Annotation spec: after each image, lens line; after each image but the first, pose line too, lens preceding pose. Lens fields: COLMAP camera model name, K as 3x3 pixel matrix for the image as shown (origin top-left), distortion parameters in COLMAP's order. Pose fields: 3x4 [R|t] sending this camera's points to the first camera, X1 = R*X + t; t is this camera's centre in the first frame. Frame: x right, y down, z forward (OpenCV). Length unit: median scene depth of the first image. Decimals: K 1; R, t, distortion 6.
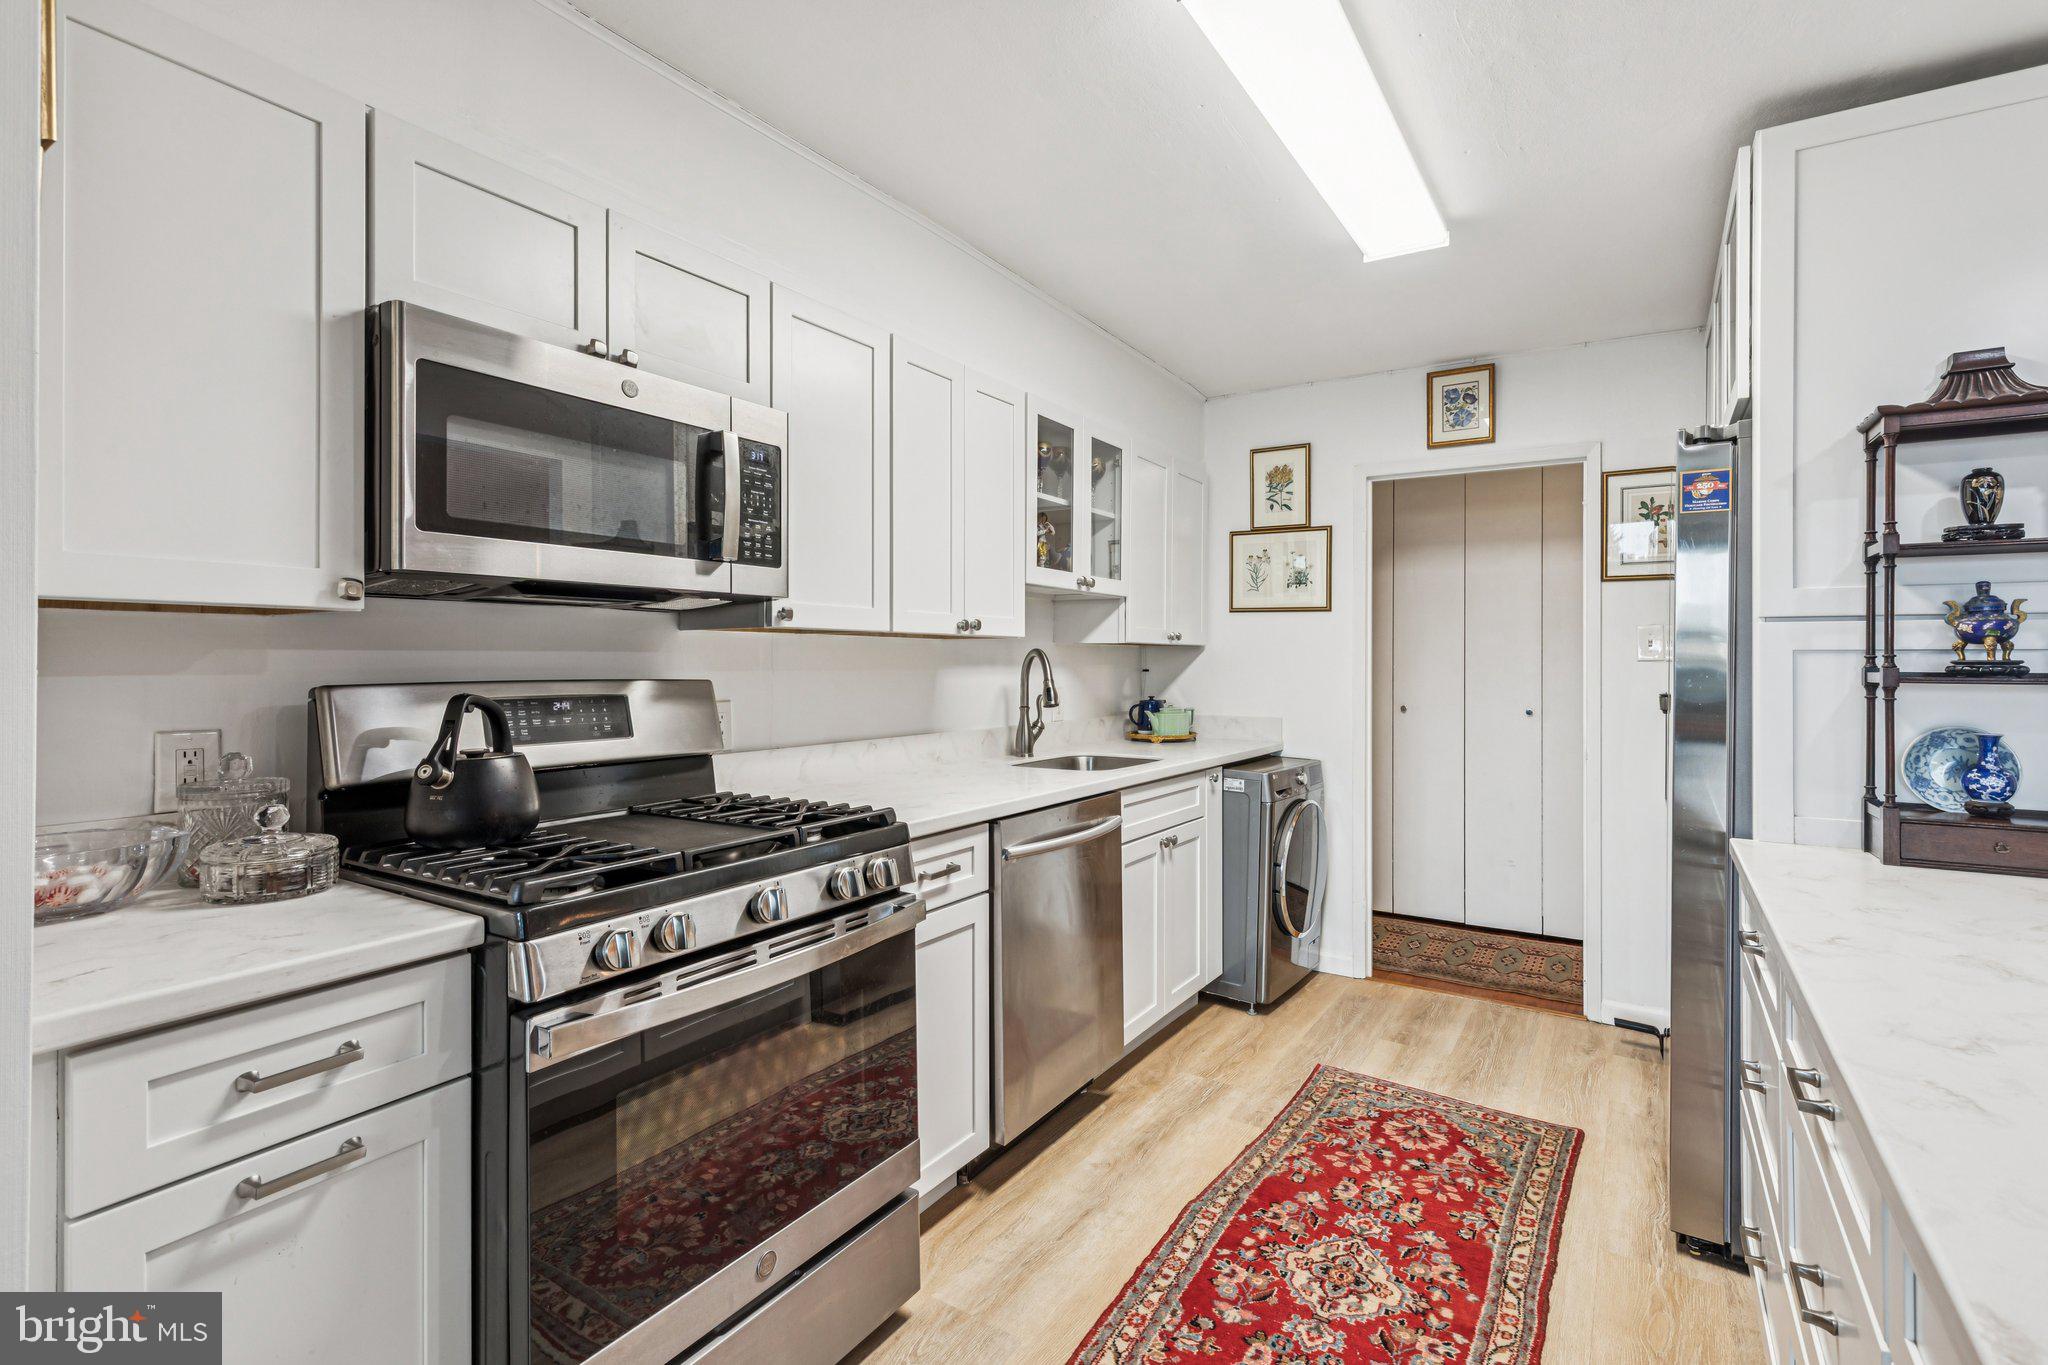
lens RADIAL K [[943.3, 0, 1045.0], [0, 943.3, 657.7], [0, 0, 1]] dist [0.008130, -0.000709]
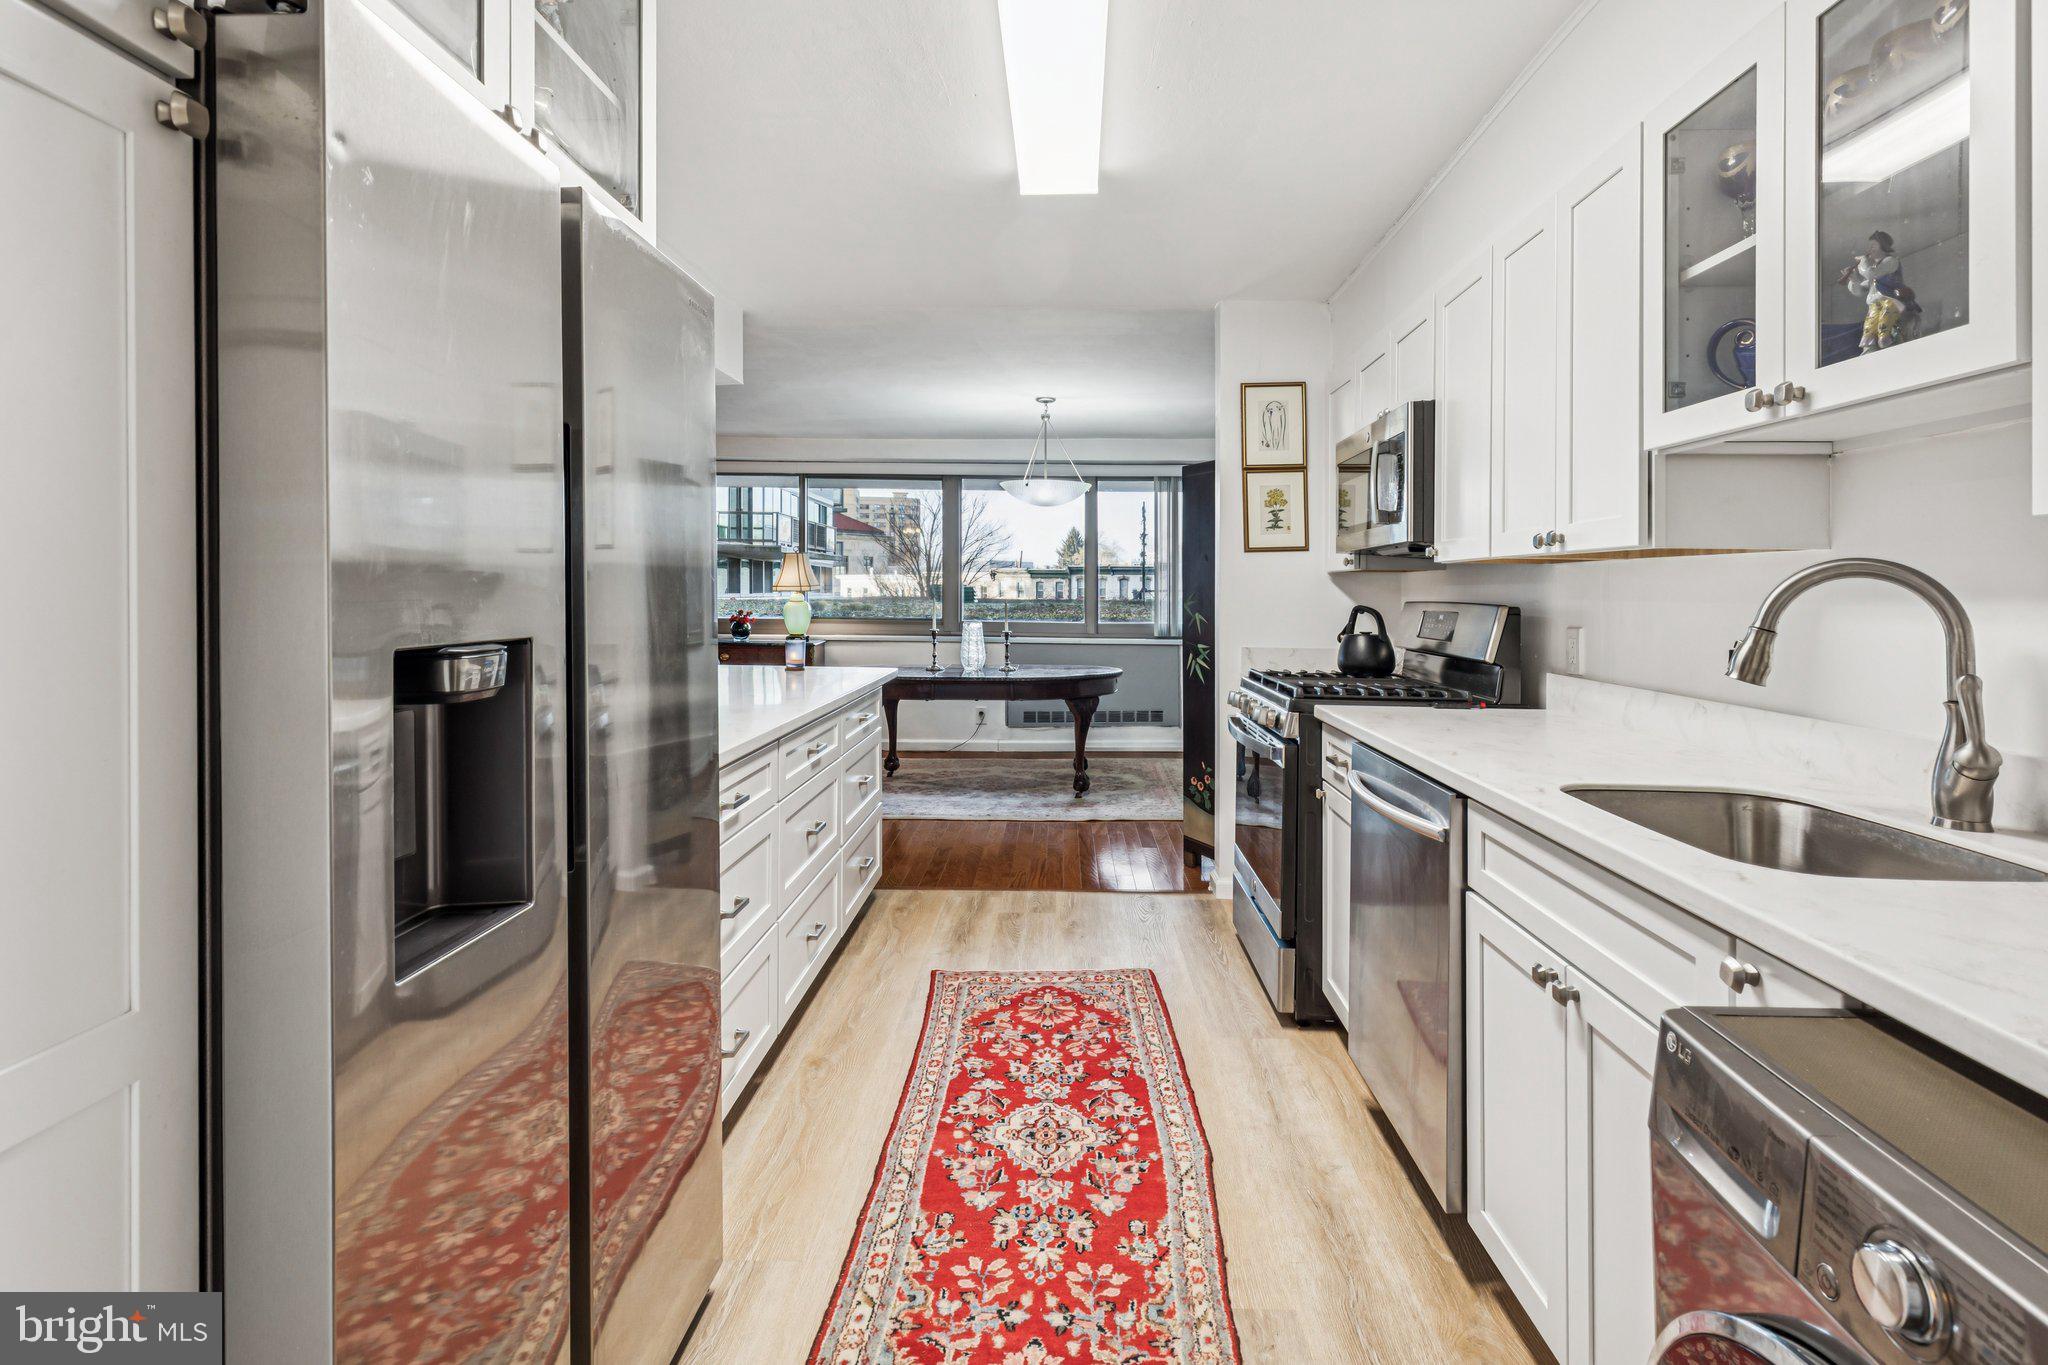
lens RADIAL K [[955.4, 0, 1059.7], [0, 955.4, 624.0], [0, 0, 1]] dist [0.005415, 0.000465]
pose [[-0.849378, 0.002973, -0.527777, 0.828776], [-0.015312, 0.999424, 0.030272, 0.014590], [0.527563, 0.033794, -0.848843, 1.805632]]
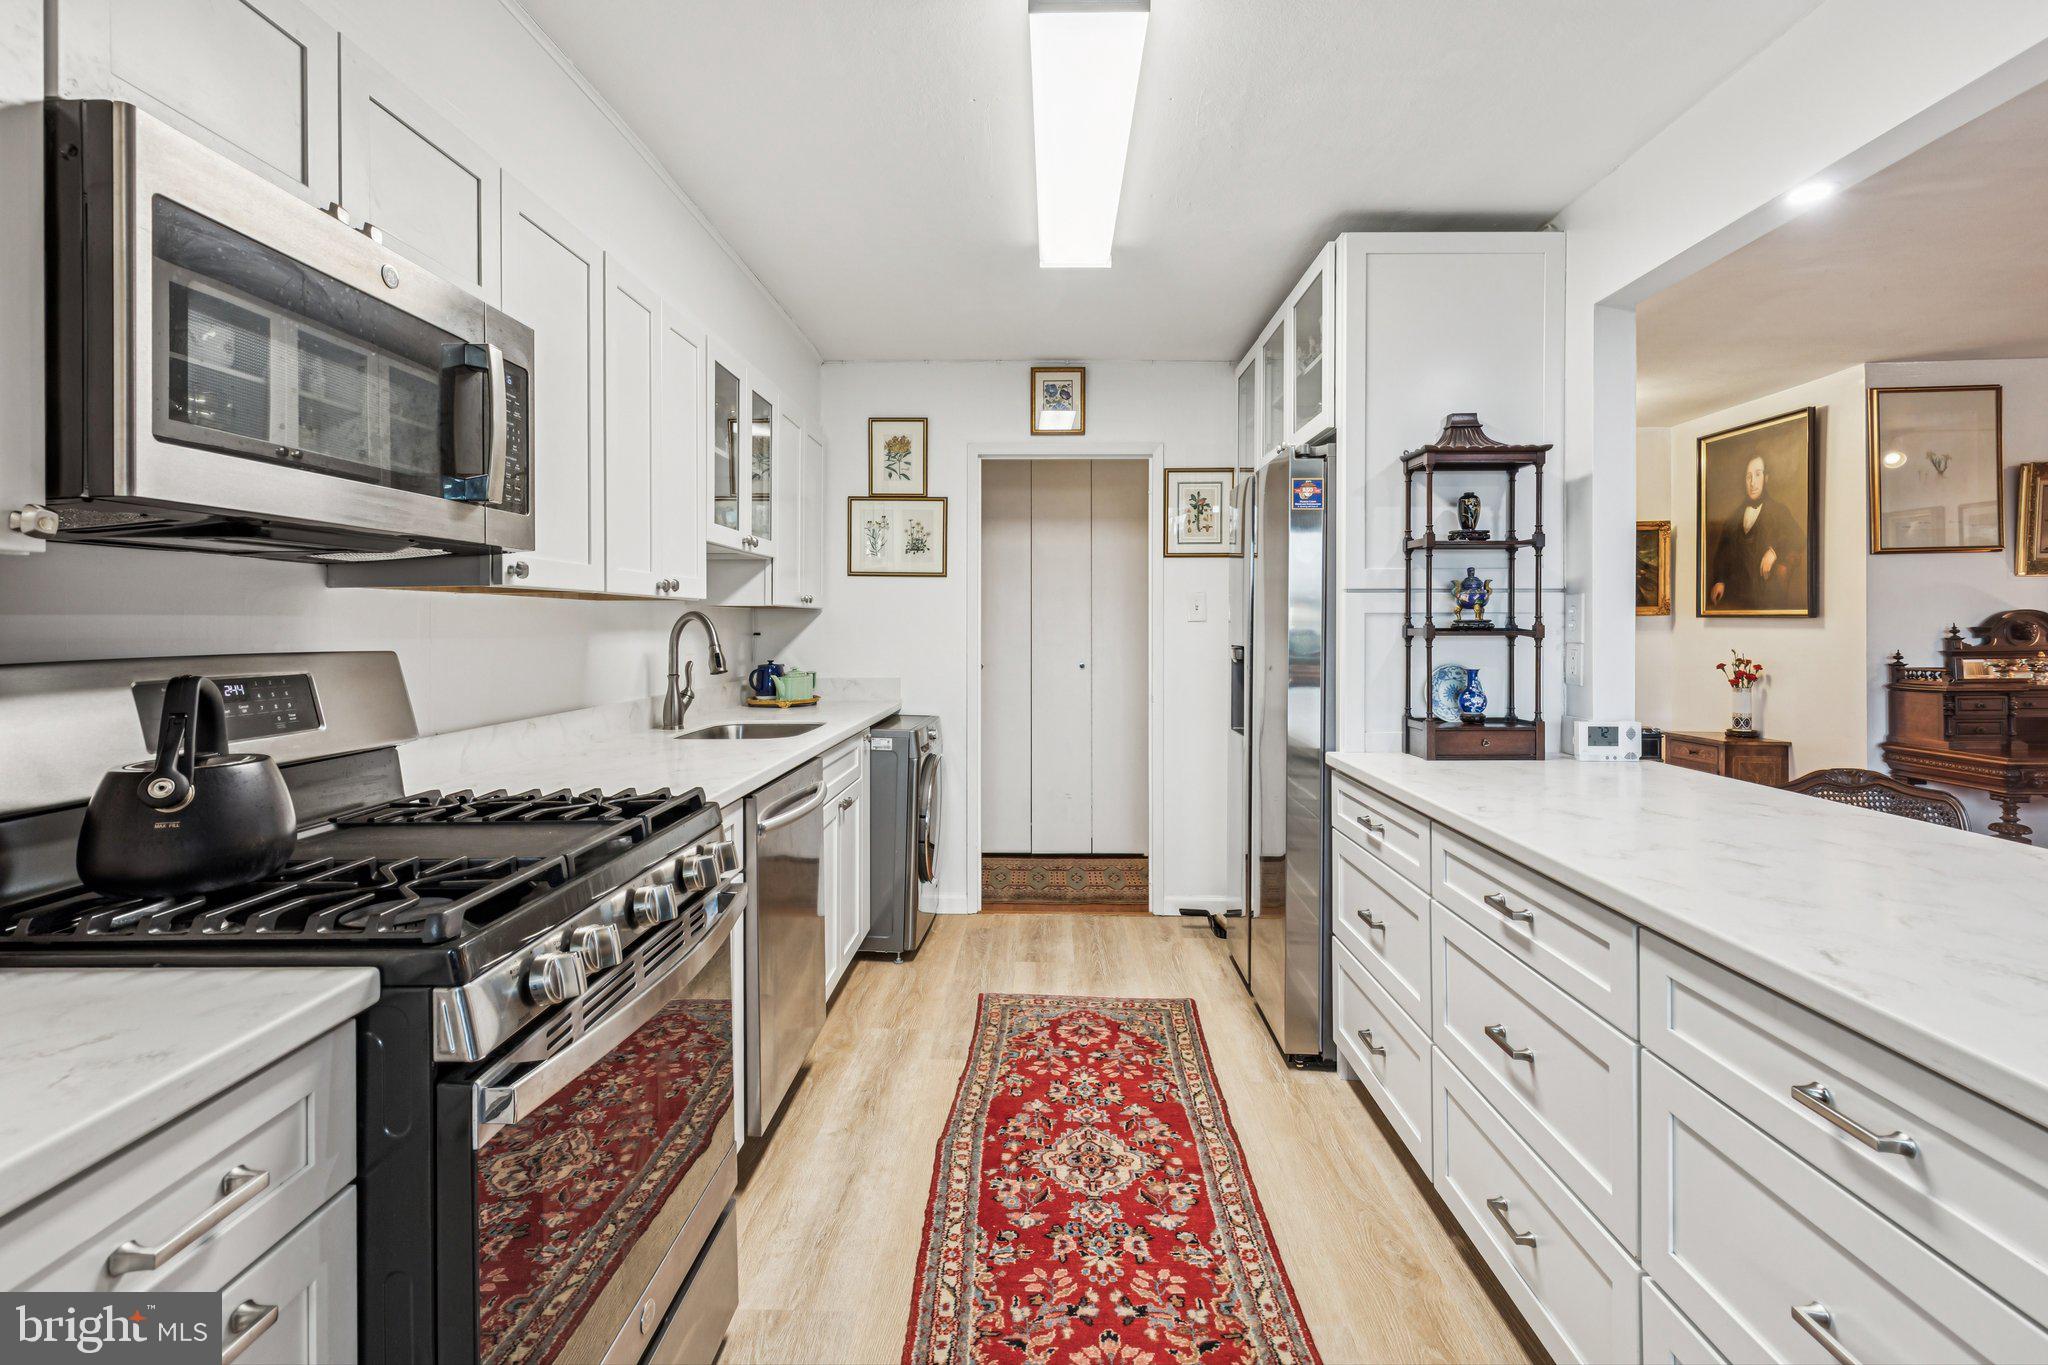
lens RADIAL K [[948.9, 0, 1020.1], [0, 948.9, 623.8], [0, 0, 1]] dist [0.006240, -0.000131]
pose [[0.861325, -0.005816, 0.508020, -0.316647], [0.003900, 0.999981, 0.004837, -0.001011], [-0.508039, -0.002185, 0.861331, 0.050785]]
